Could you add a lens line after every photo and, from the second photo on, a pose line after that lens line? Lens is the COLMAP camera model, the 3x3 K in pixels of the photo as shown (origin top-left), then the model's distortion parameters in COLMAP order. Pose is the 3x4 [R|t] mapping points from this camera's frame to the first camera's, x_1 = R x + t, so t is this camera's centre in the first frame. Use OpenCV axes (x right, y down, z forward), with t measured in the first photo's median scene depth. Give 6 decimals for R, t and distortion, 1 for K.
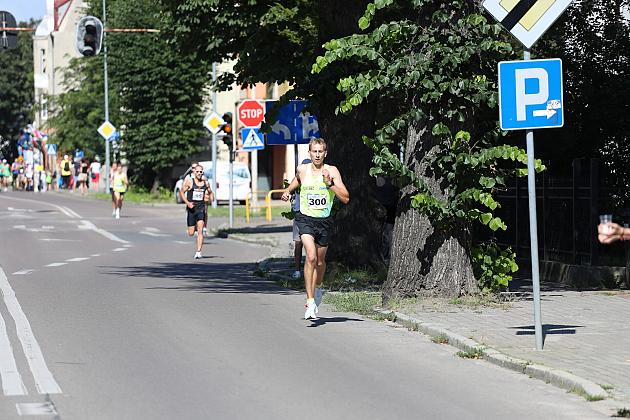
lens RADIAL K [[2352.5, 0, 315.0], [0, 2352.5, 210.0], [0, 0, 1]] dist [0.900765, 3.716237]
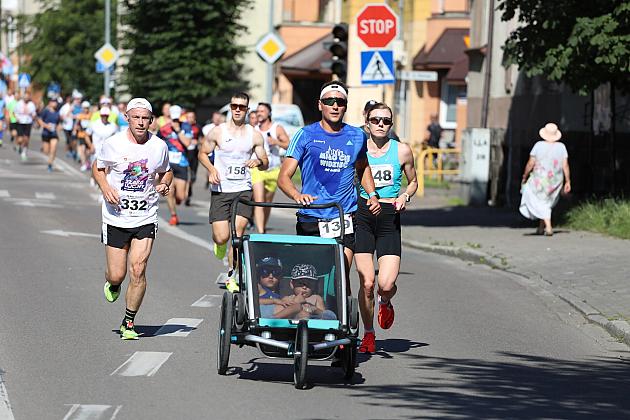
lens RADIAL K [[2065.4, 0, 315.0], [0, 2065.4, 210.0], [0, 0, 1]] dist [0.618238, -0.259230]
pose [[0.998474, 0.036643, 0.041319, -0.048366], [-0.037786, 0.998915, 0.027230, -0.005150], [-0.040276, -0.028750, 0.998775, 0.340005]]
